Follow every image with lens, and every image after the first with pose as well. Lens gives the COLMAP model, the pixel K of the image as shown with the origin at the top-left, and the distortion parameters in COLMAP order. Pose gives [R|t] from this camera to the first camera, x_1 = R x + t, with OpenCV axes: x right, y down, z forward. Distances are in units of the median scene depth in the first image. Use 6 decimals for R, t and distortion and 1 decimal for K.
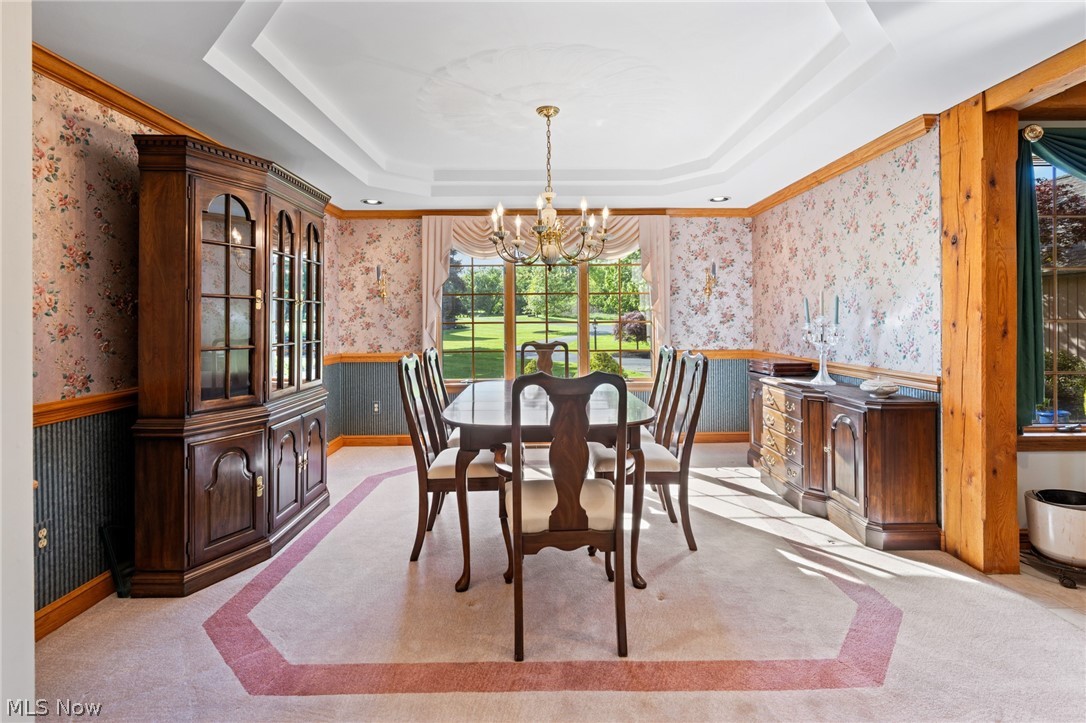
lens RADIAL K [[499.4, 0, 537.8], [0, 499.4, 322.4], [0, 0, 1]] dist [0.001425, 0.001398]
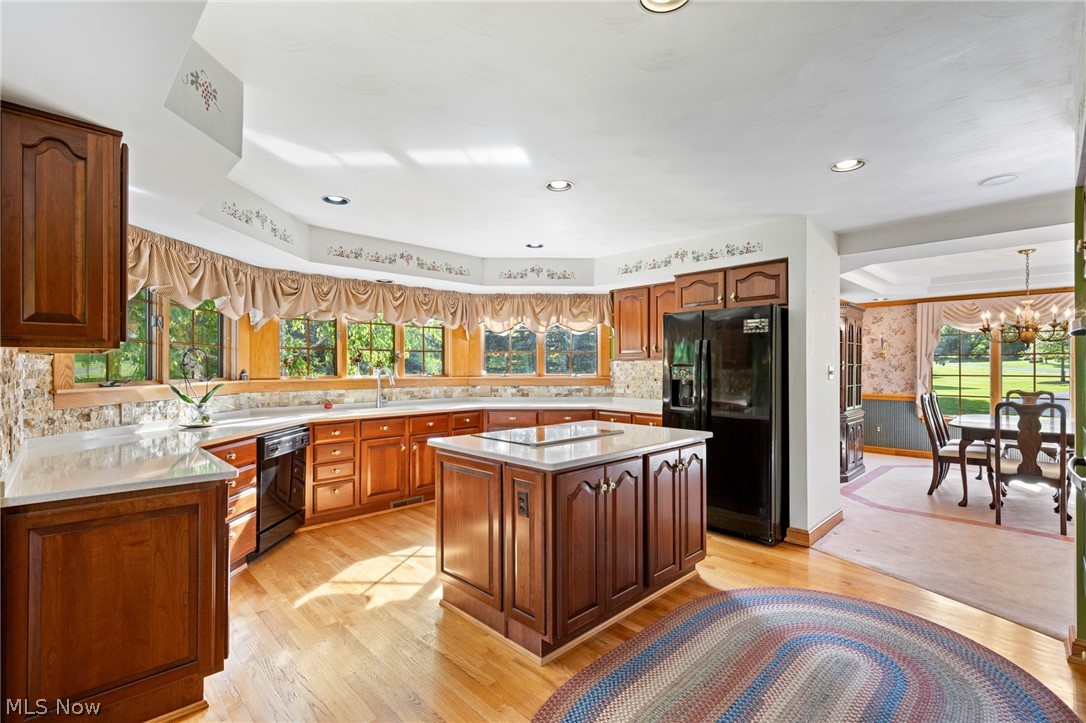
lens RADIAL K [[547.0, 0, 507.4], [0, 547.0, 358.5], [0, 0, 1]] dist [-0.002081, 0.002606]
pose [[0.703552, 0.004613, -0.710629, 0.110037], [-0.012892, 0.999897, -0.006273, -0.037821], [0.710527, 0.013575, 0.703539, -1.648587]]
